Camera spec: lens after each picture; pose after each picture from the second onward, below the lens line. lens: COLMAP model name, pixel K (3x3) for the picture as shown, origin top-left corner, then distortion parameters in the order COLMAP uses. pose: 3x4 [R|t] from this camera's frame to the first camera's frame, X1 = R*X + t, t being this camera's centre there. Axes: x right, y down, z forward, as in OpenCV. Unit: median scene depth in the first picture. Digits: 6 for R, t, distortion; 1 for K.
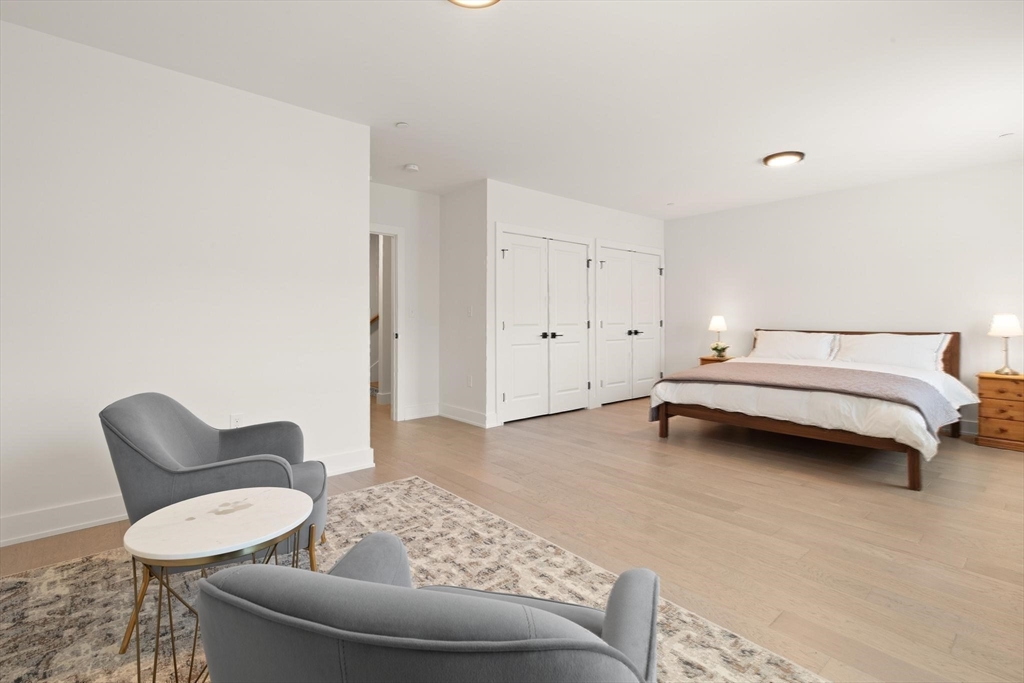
lens RADIAL K [[463.1, 0, 507.1], [0, 463.1, 343.6], [0, 0, 1]] dist [0.003765, -0.000274]
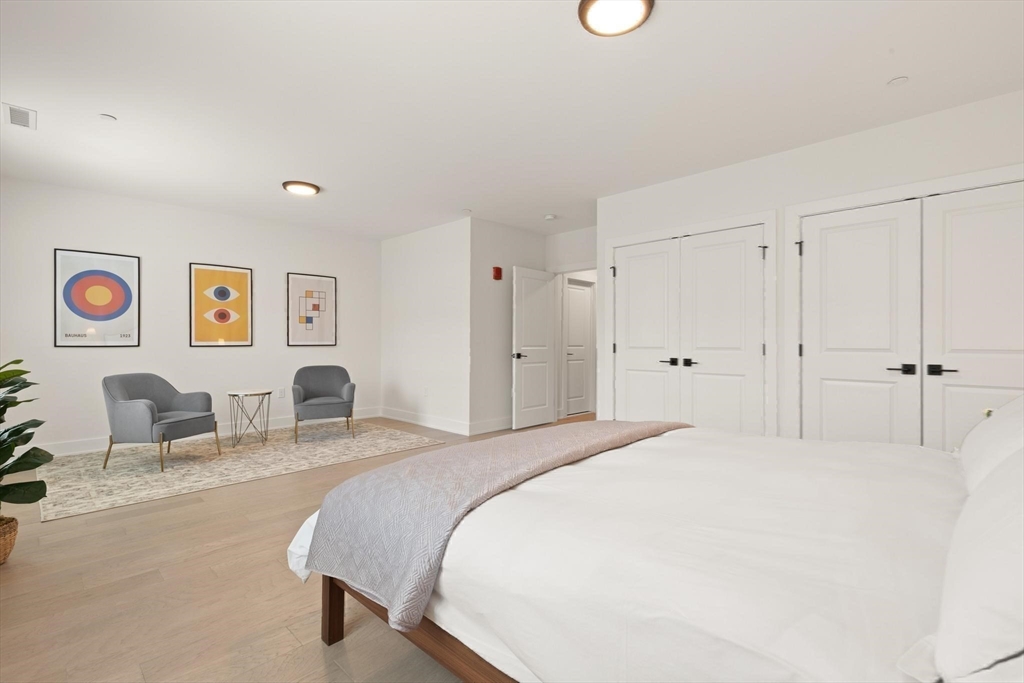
lens RADIAL K [[463.1, 0, 507.1], [0, 463.1, 343.6], [0, 0, 1]] dist [0.003765, -0.000274]
pose [[0.090948, 0.005523, -0.995840, 0.876654], [-0.049165, 0.998790, 0.001050, -0.037242], [0.994641, 0.048865, 0.091109, 0.692257]]
